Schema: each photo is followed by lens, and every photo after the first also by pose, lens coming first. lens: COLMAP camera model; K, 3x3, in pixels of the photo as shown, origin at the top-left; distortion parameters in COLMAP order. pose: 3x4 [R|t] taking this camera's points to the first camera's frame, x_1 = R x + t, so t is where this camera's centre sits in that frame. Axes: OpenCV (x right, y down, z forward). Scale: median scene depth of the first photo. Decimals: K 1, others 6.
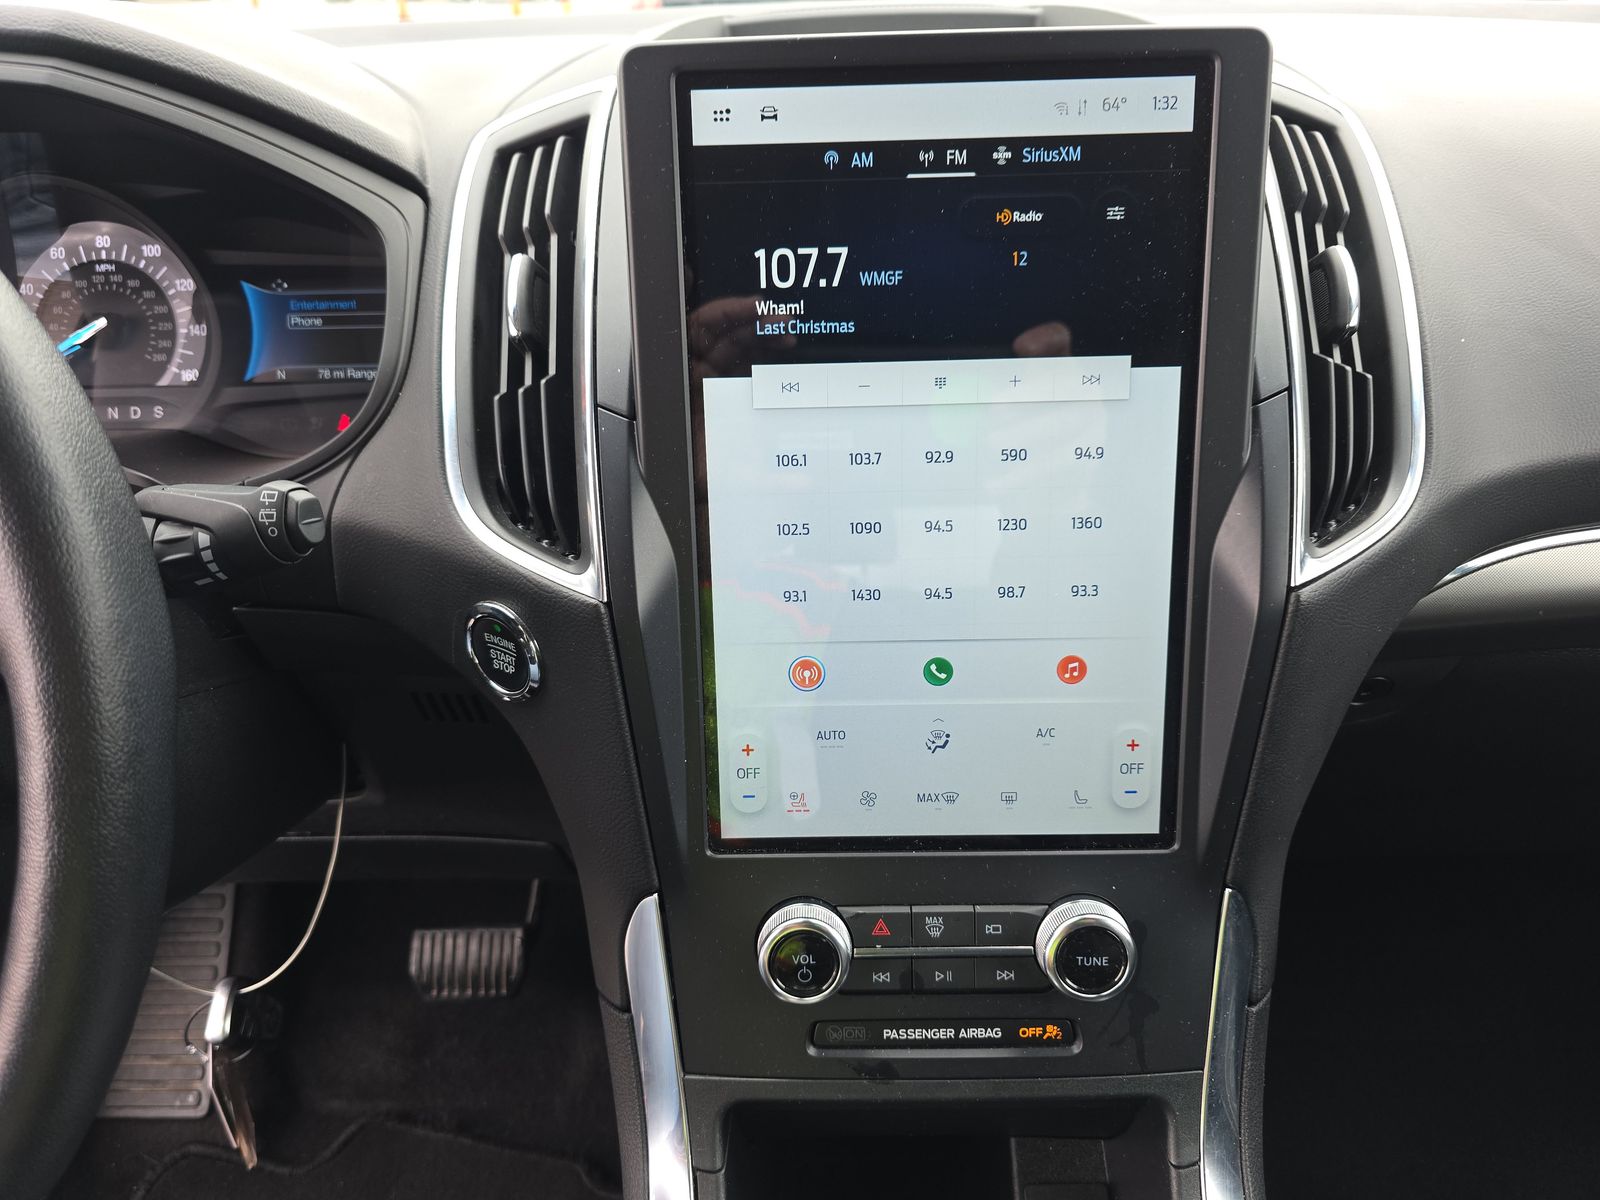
lens RADIAL K [[1062.9, 0, 806.9], [0, 1062.9, 613.0], [0, 0, 1]] dist [0.040225, -0.042167]
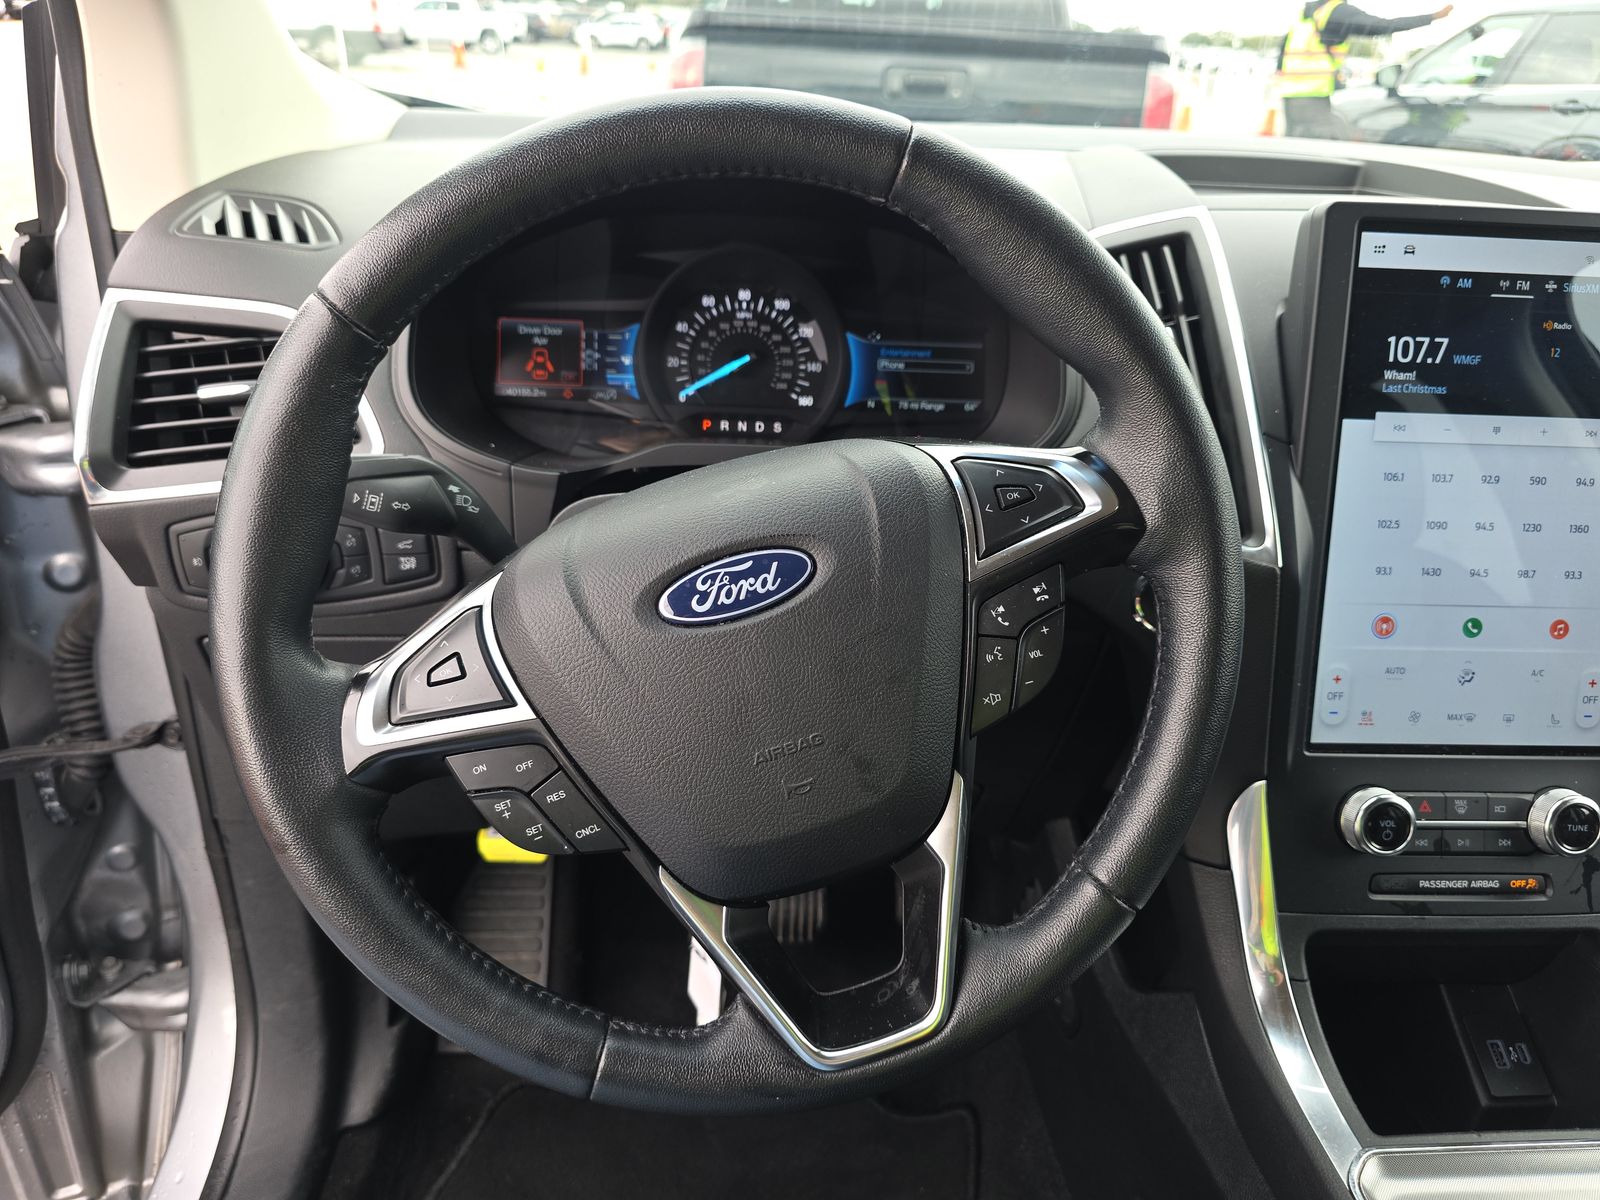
lens RADIAL K [[1062.9, 0, 803.4], [0, 1062.9, 614.0], [0, 0, 1]] dist [0.040225, -0.042167]
pose [[0.995383, 0.037388, 0.088399, -0.884210], [-0.032782, 0.998057, -0.052991, 0.139160], [-0.090209, 0.049848, 0.994675, -0.361529]]
